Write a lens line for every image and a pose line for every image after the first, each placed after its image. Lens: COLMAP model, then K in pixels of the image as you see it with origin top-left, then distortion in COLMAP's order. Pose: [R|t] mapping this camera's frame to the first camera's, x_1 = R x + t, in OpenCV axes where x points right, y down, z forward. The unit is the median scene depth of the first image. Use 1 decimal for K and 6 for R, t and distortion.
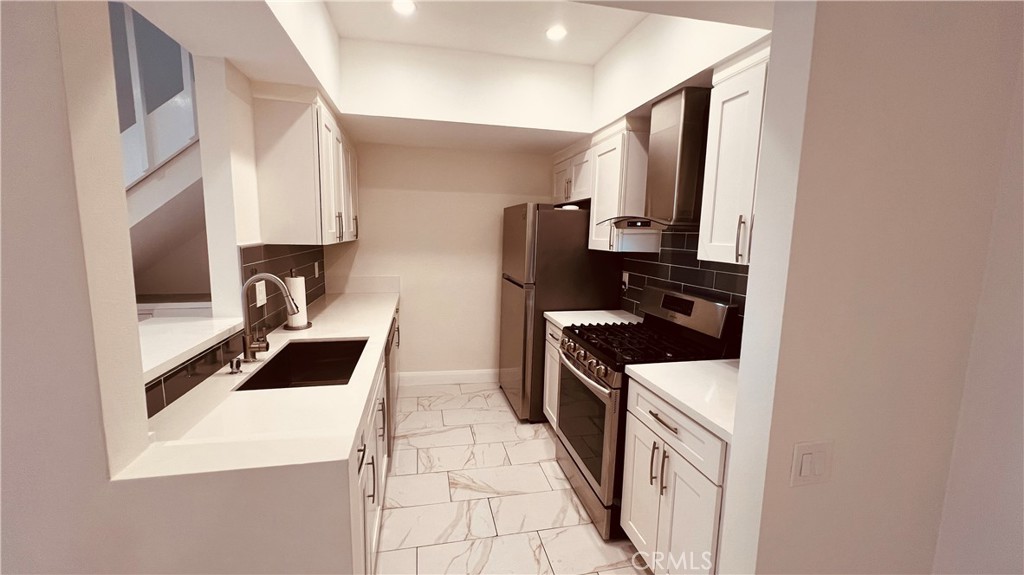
lens RADIAL K [[407.8, 0, 505.4], [0, 407.8, 284.7], [0, 0, 1]] dist [-0.000171, 0.000095]
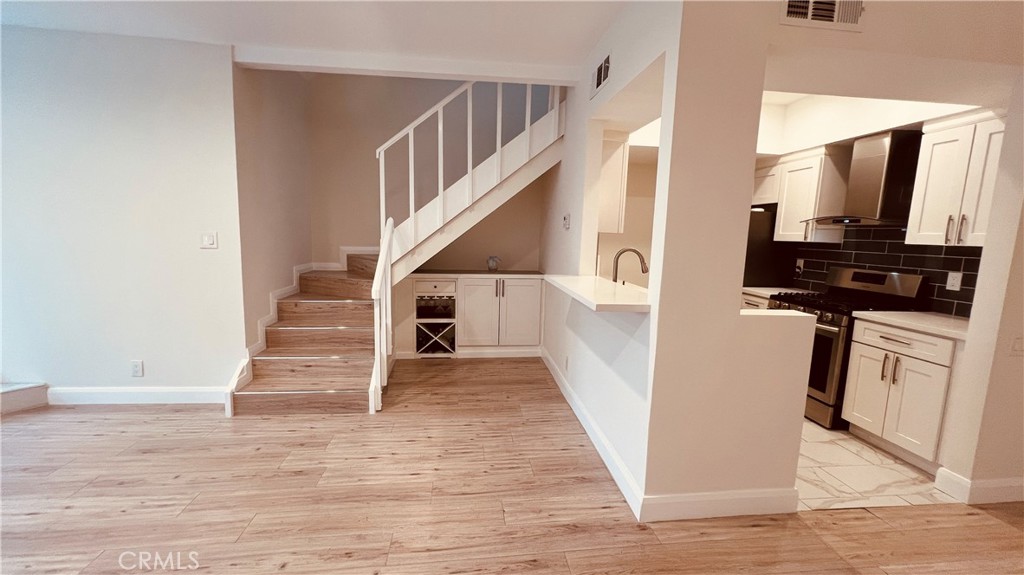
lens RADIAL K [[407.8, 0, 510.0], [0, 407.8, 284.7], [0, 0, 1]] dist [-0.000171, 0.000095]
pose [[0.995445, 0.027028, -0.091428, -0.639283], [-0.027341, 0.999624, -0.002177, 0.099755], [0.091335, 0.004666, 0.995809, -0.492136]]
